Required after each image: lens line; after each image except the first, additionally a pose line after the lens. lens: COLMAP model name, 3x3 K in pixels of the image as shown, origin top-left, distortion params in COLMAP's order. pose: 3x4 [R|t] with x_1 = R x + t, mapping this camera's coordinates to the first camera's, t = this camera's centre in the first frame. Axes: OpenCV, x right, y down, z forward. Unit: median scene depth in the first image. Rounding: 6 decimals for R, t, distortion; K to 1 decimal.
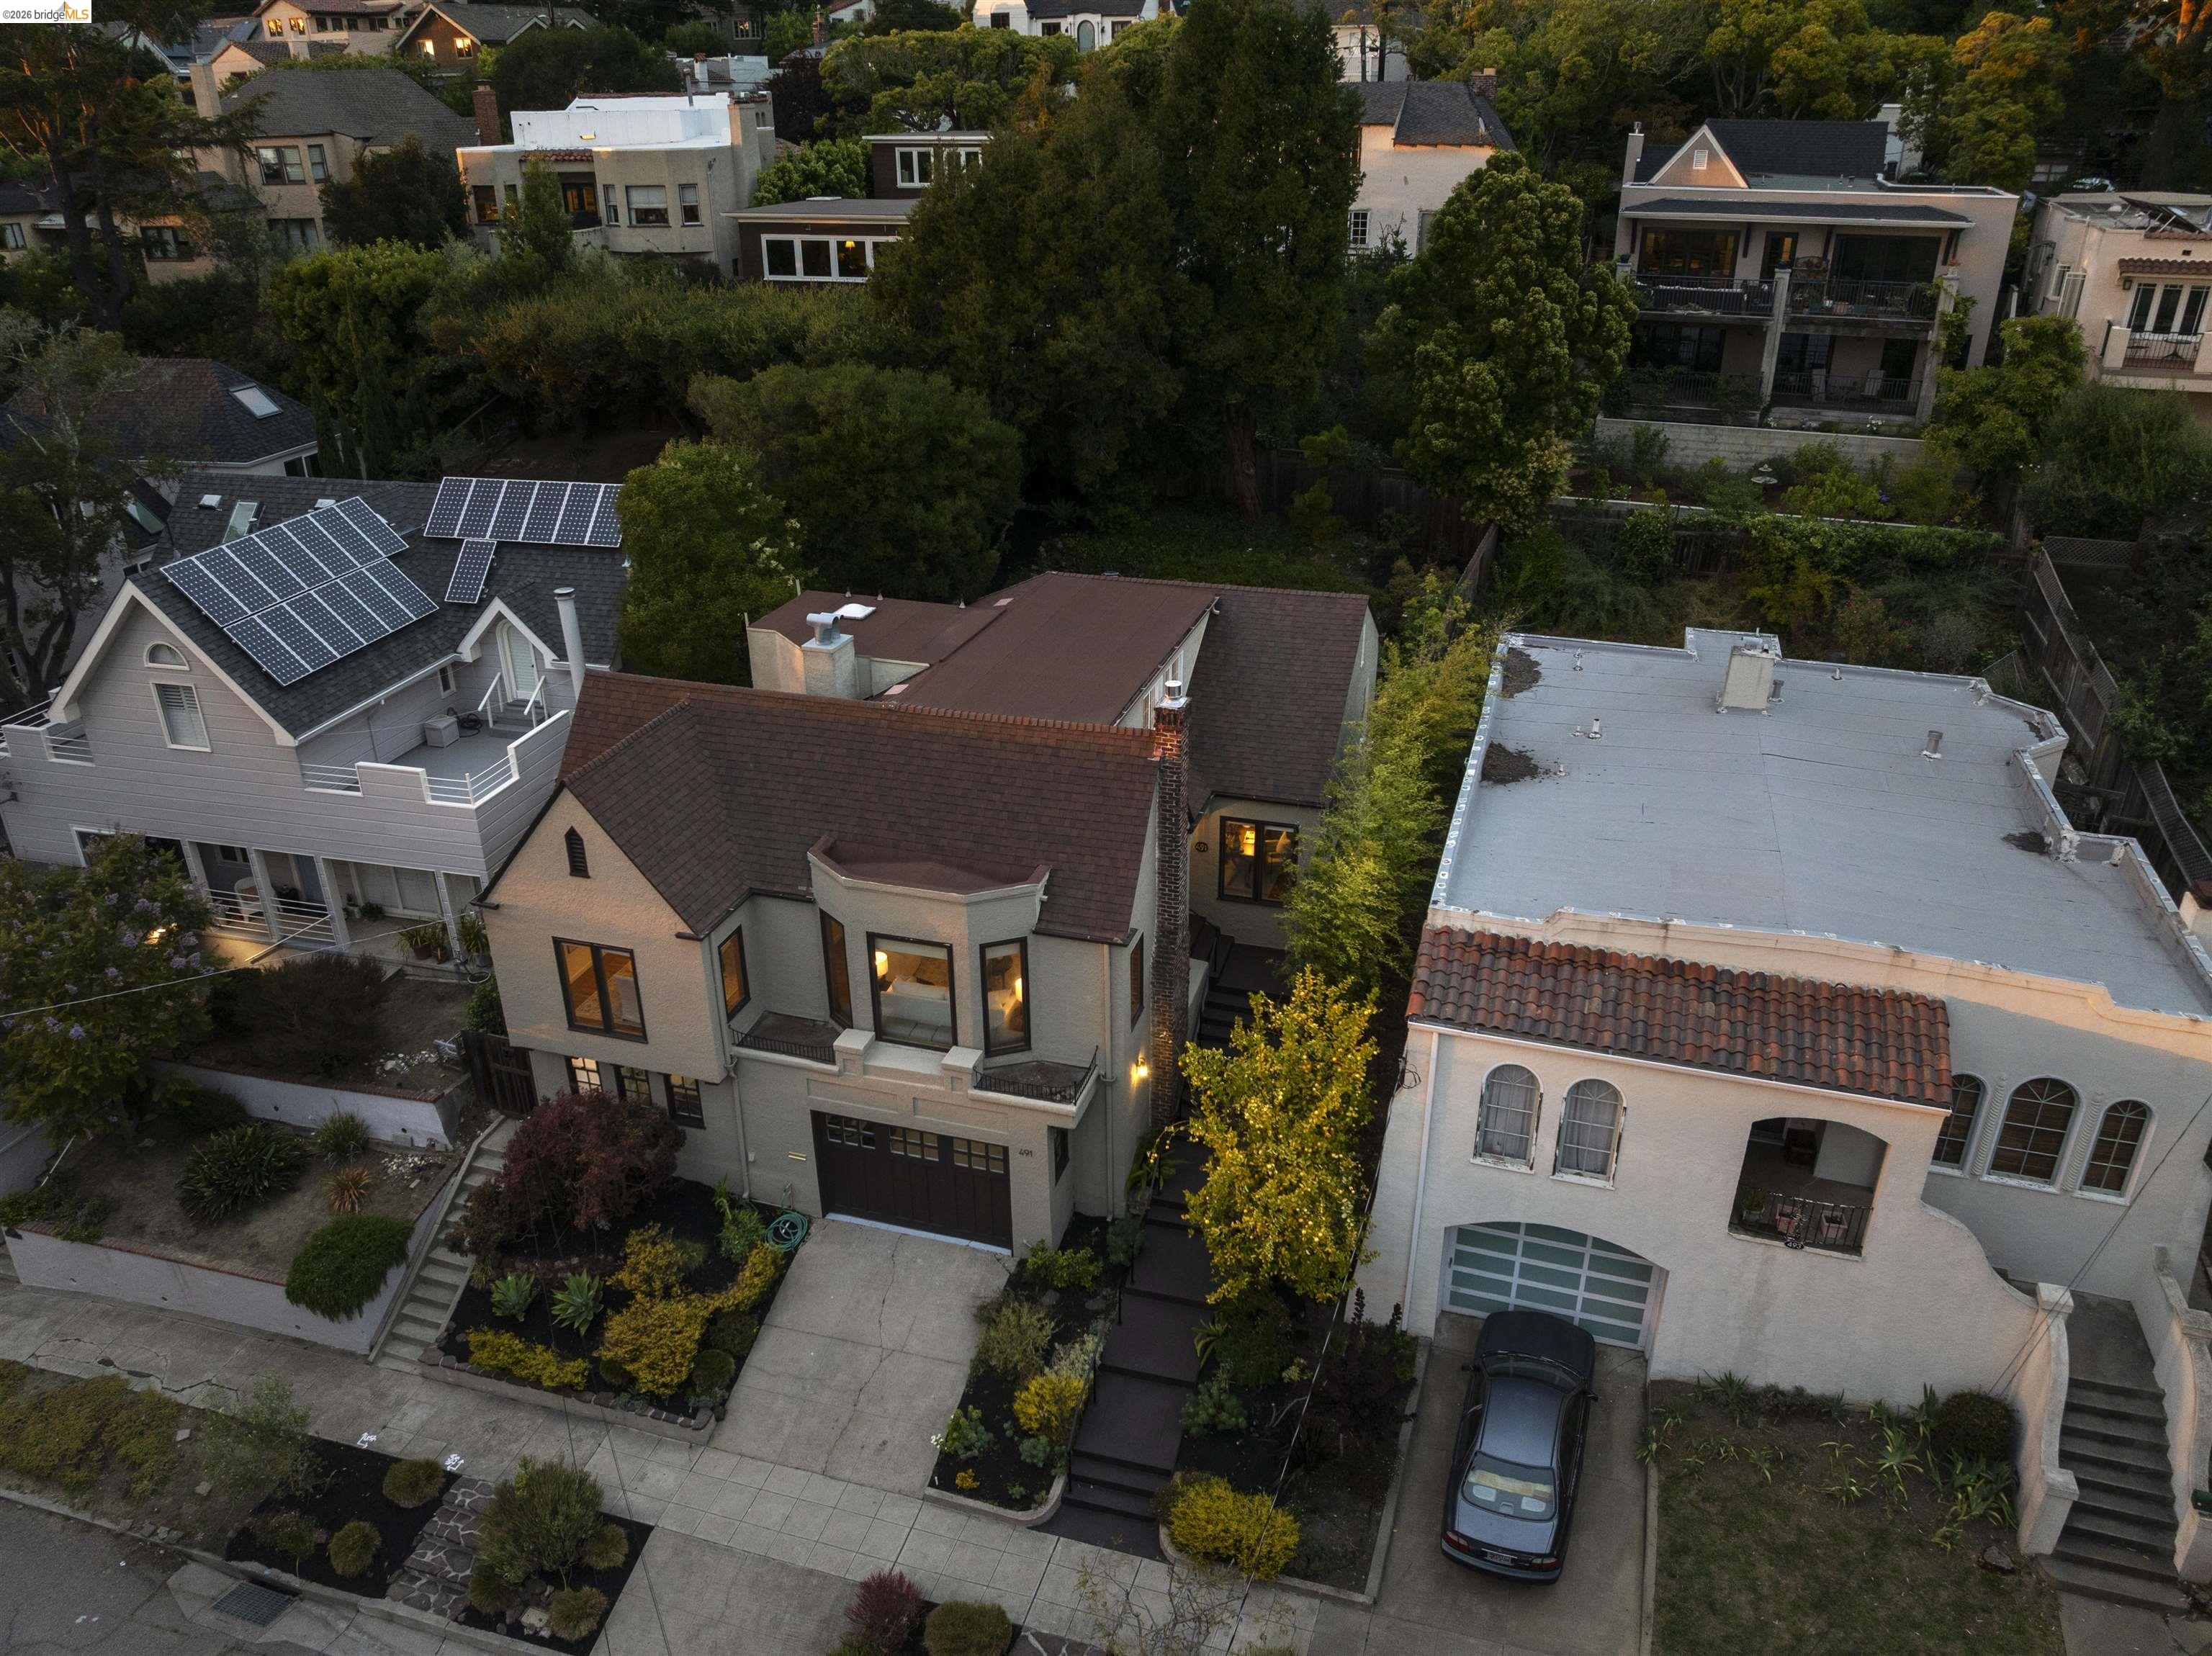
lens RADIAL K [[1561.0, 0, 1106.0], [0, 1561.0, 828.0], [0, 0, 1]] dist [-0.056418, 0.028254]
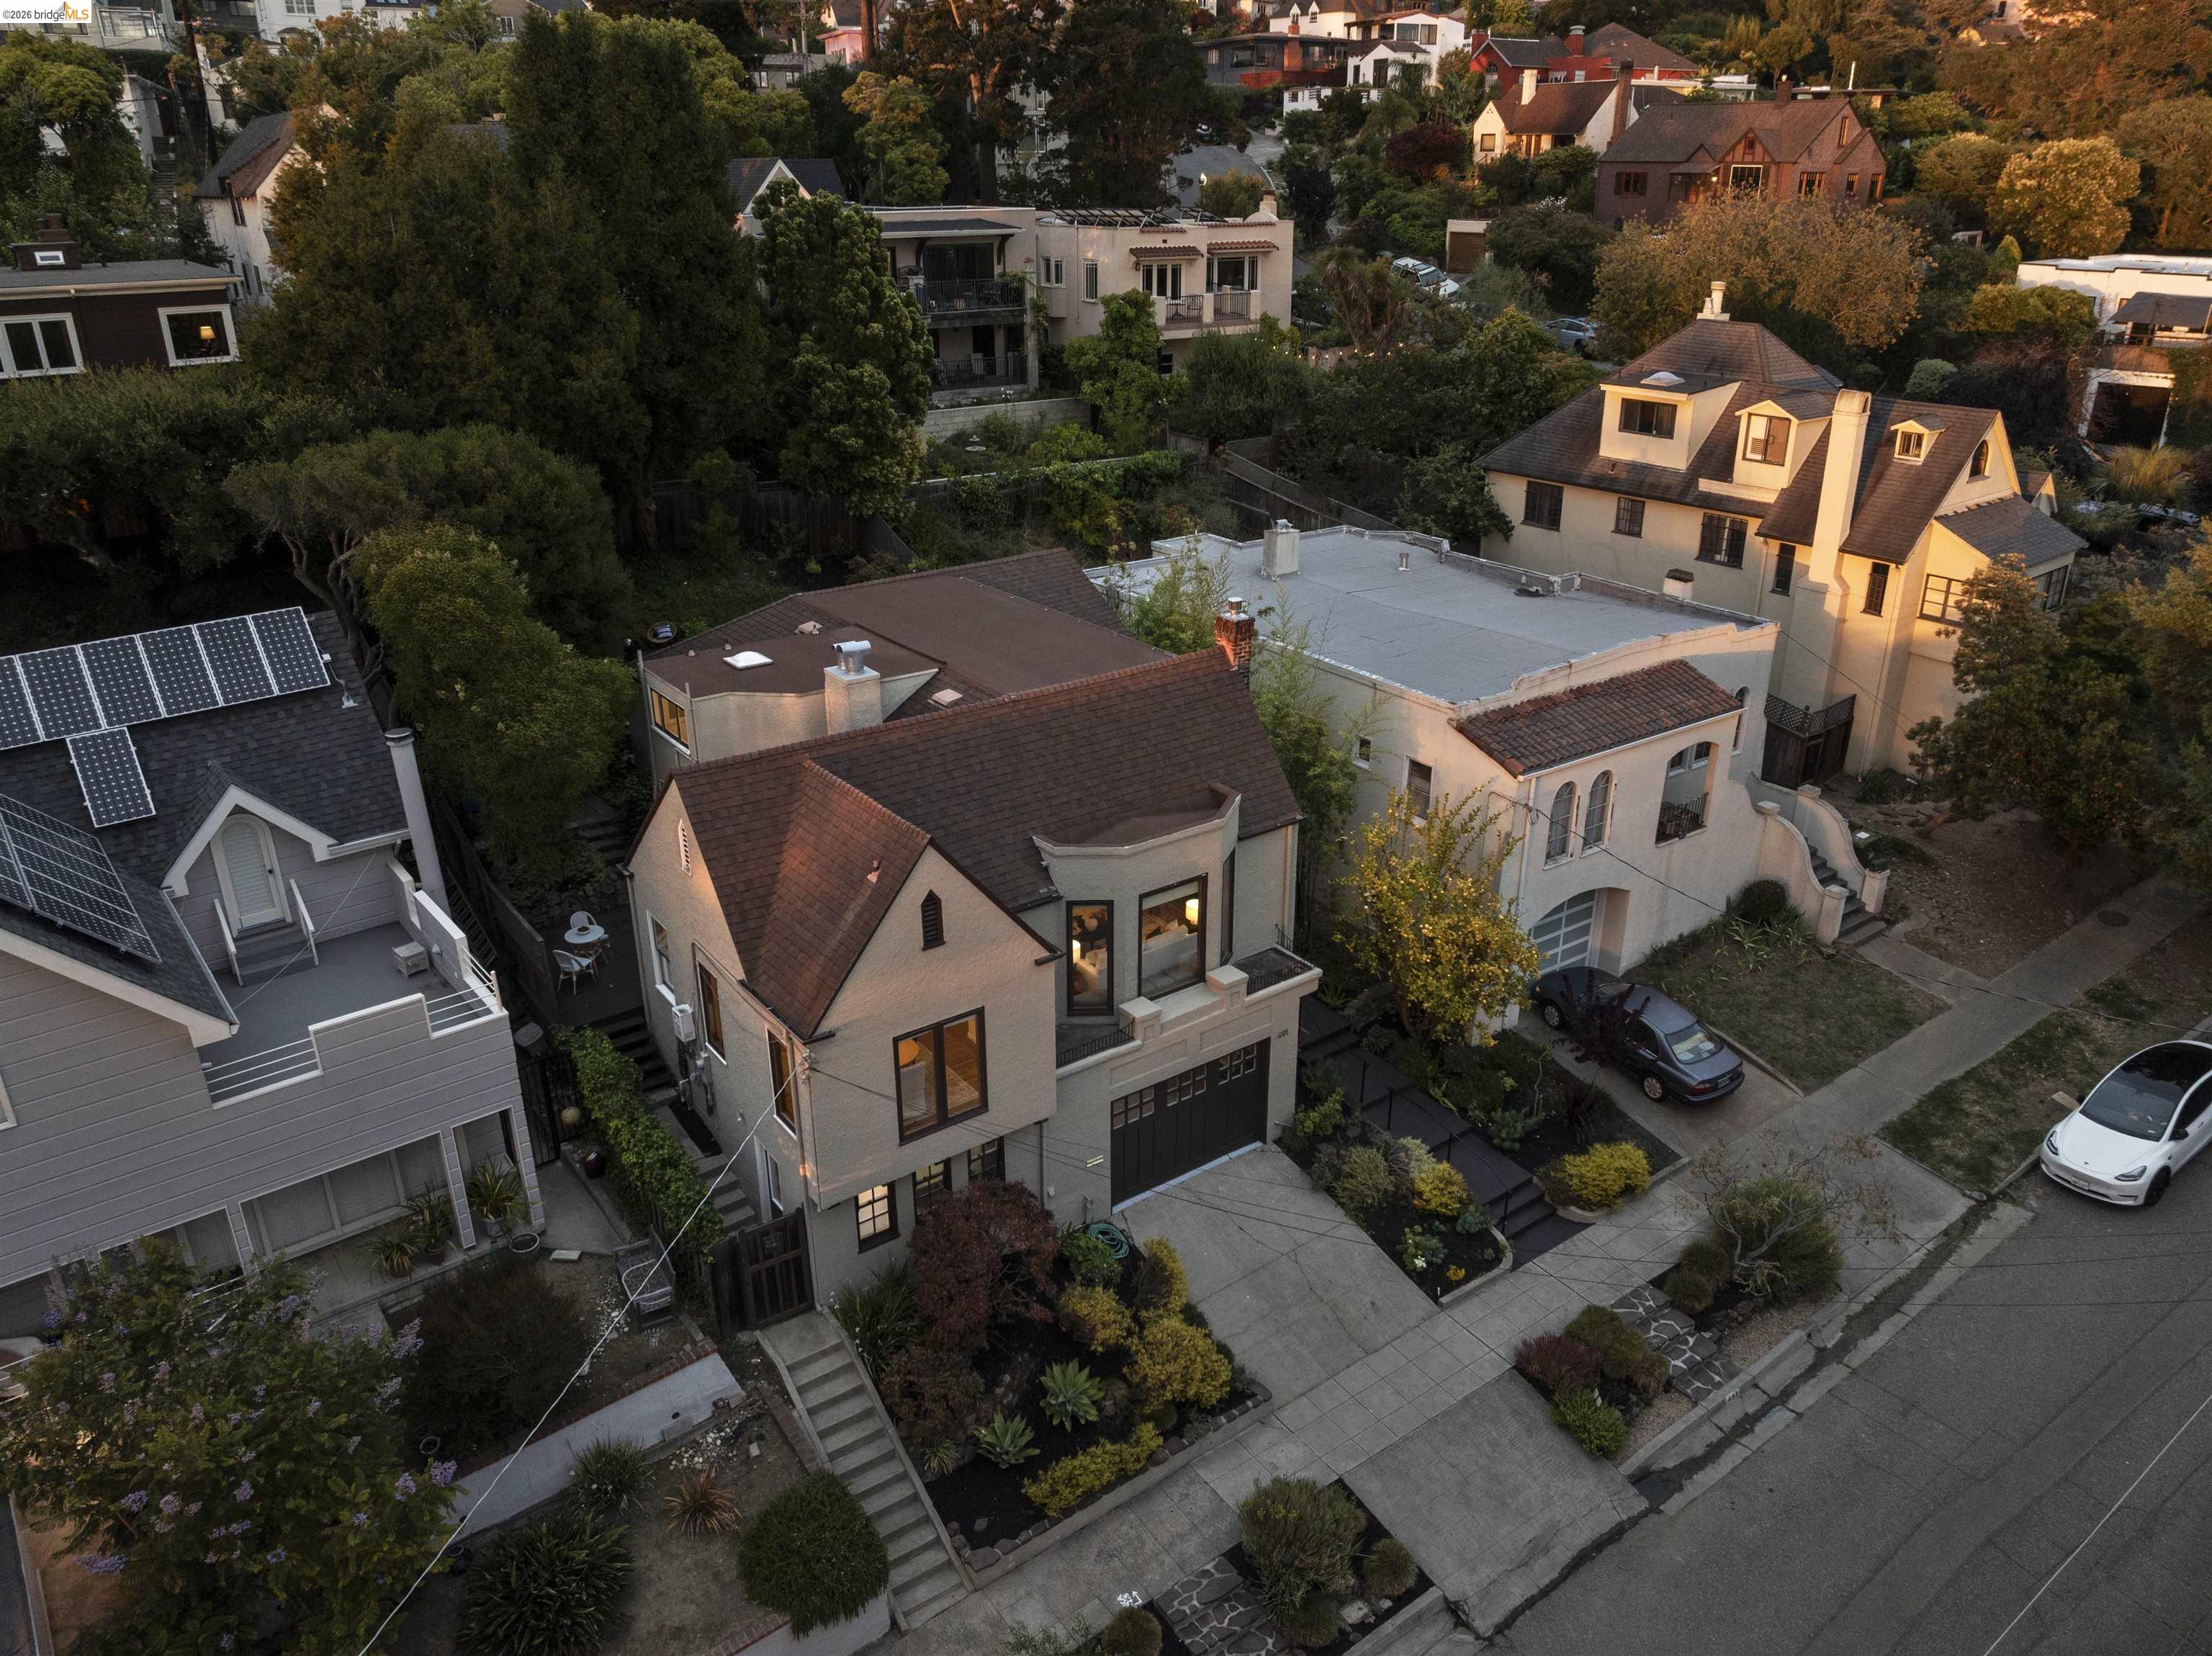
lens RADIAL K [[1562.5, 0, 1106.0], [0, 1562.5, 828.0], [0, 0, 1]] dist [-0.031974, -0.018242]
pose [[0.600813, -0.311702, 0.736116, -0.807426], [0.344768, 0.931840, 0.113182, -0.086933], [-0.721221, 0.185788, 0.667326, 0.288977]]
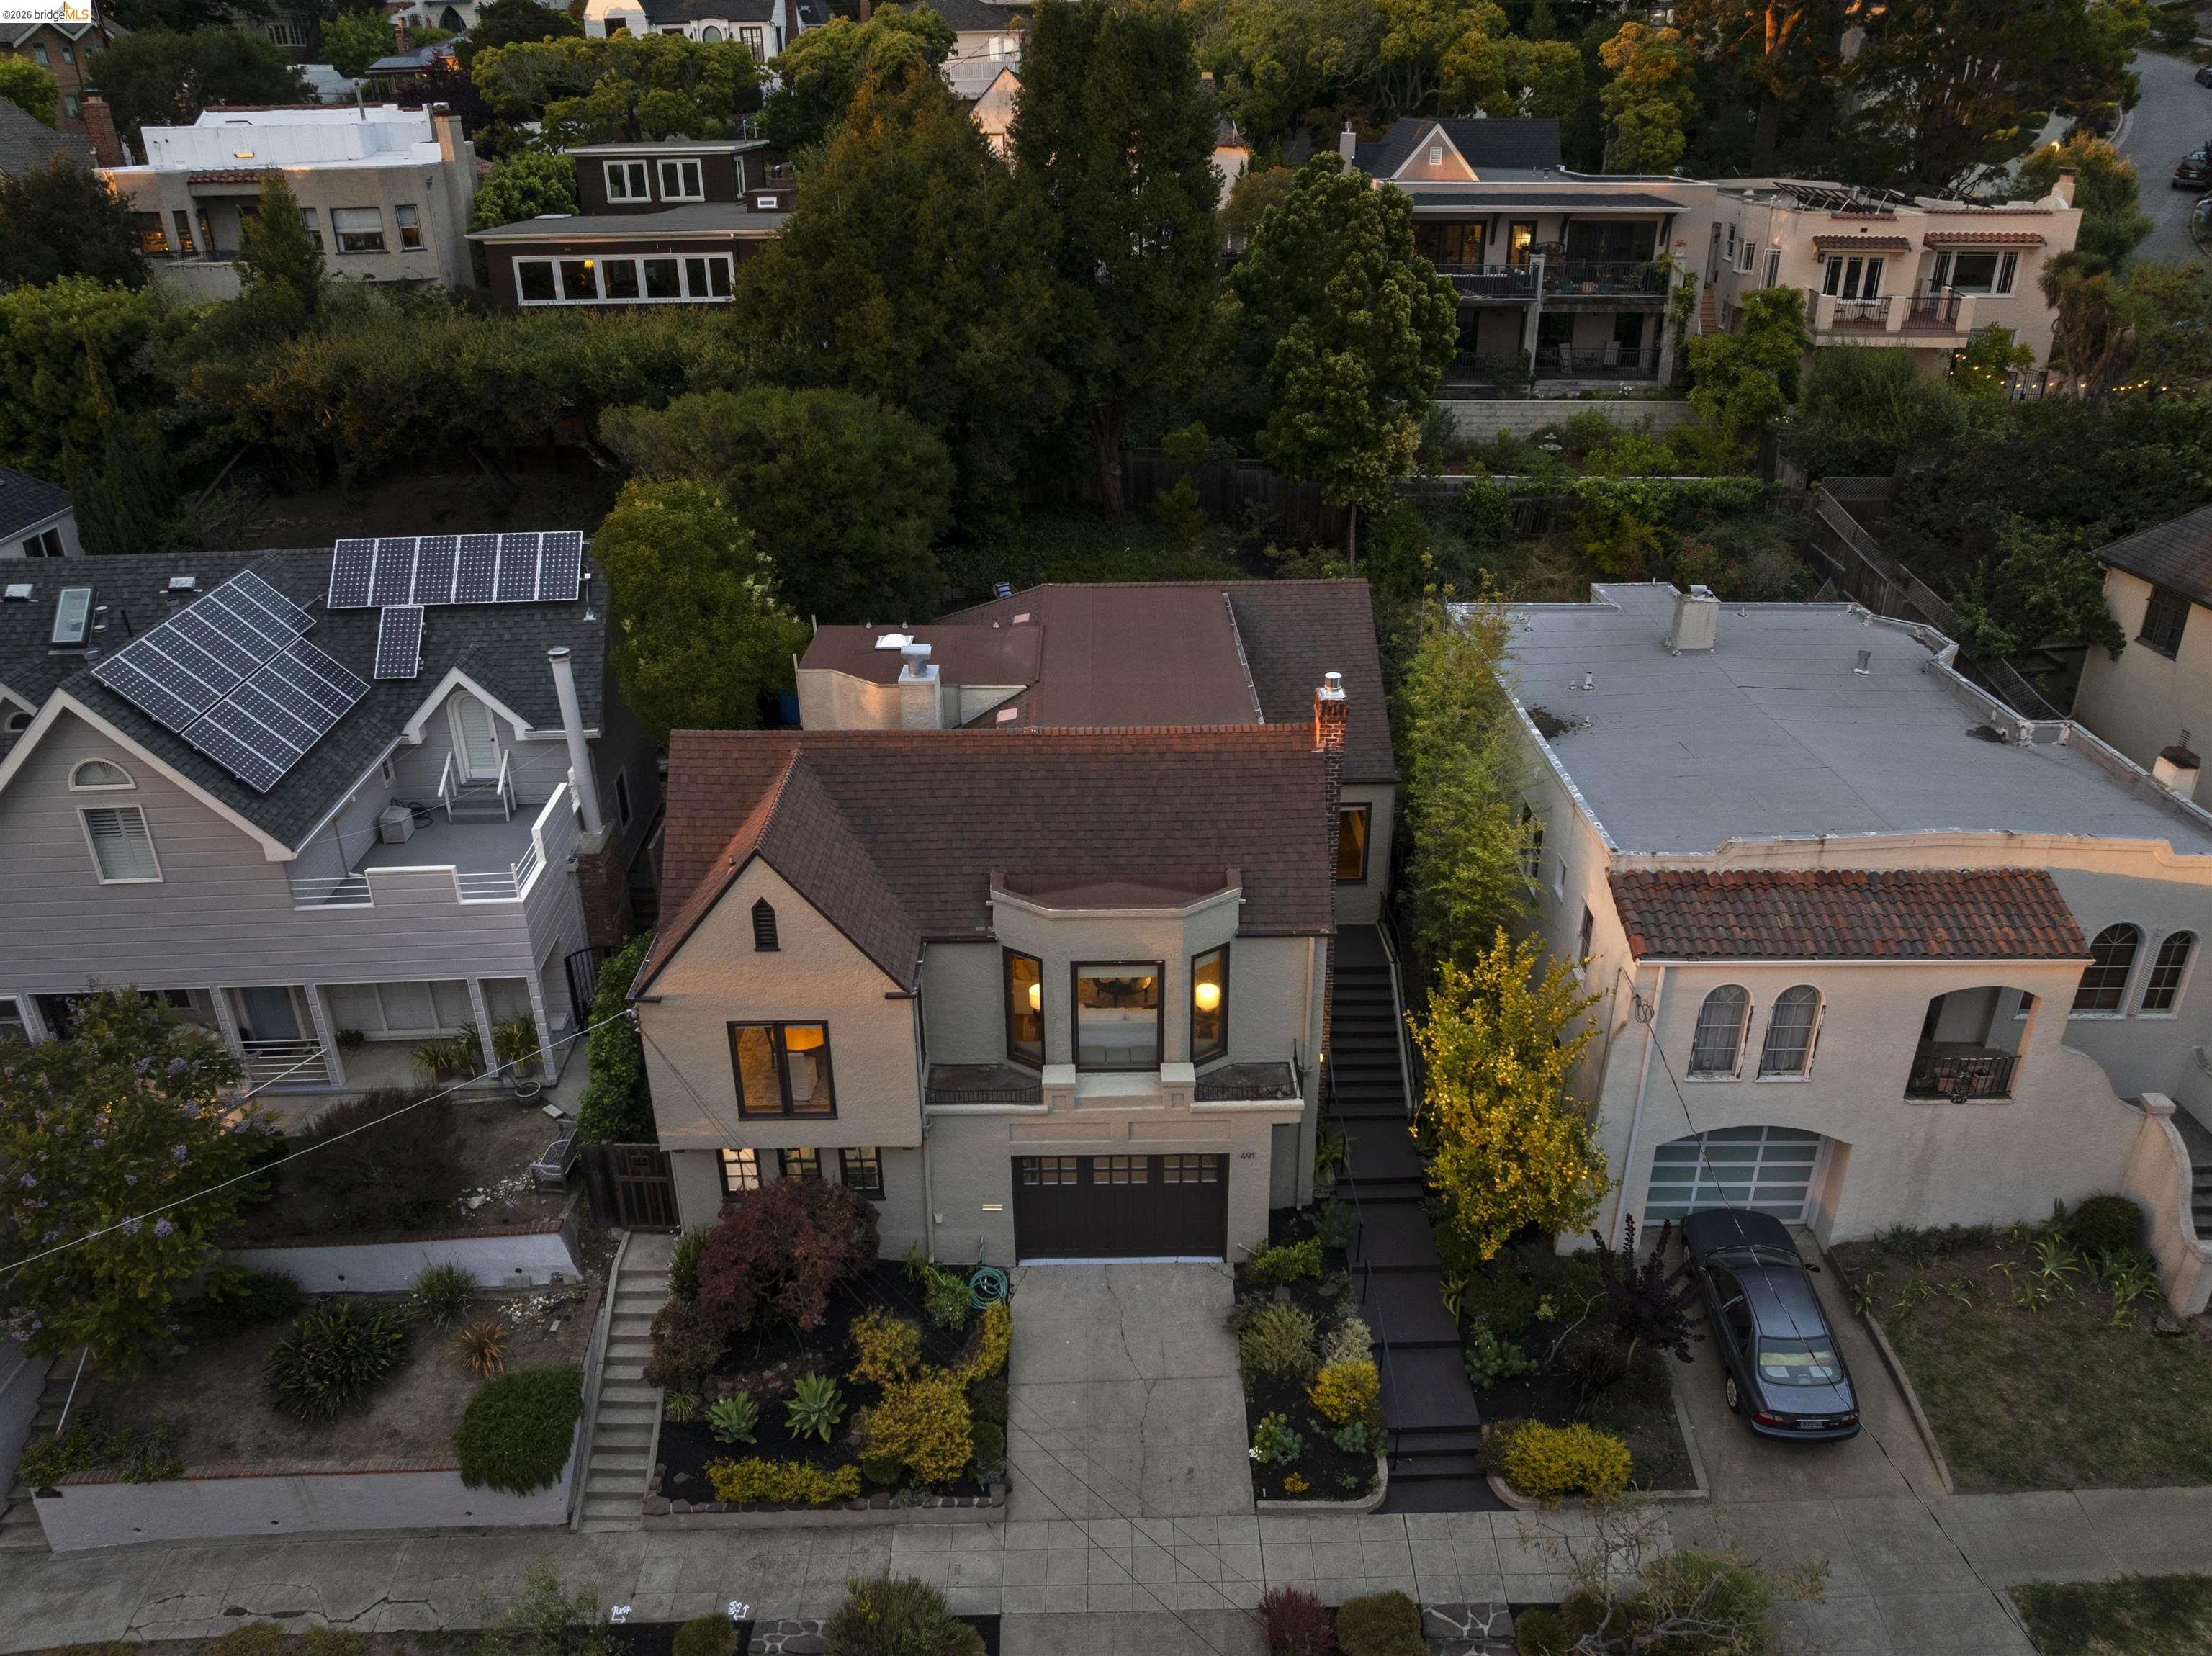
lens RADIAL K [[1561.0, 0, 1106.0], [0, 1561.0, 828.0], [0, 0, 1]] dist [-0.056418, 0.028254]
pose [[0.953416, -0.131522, 0.271478, -0.344187], [0.132203, 0.991096, 0.015864, -0.025855], [-0.271147, 0.020765, 0.962314, 0.049177]]
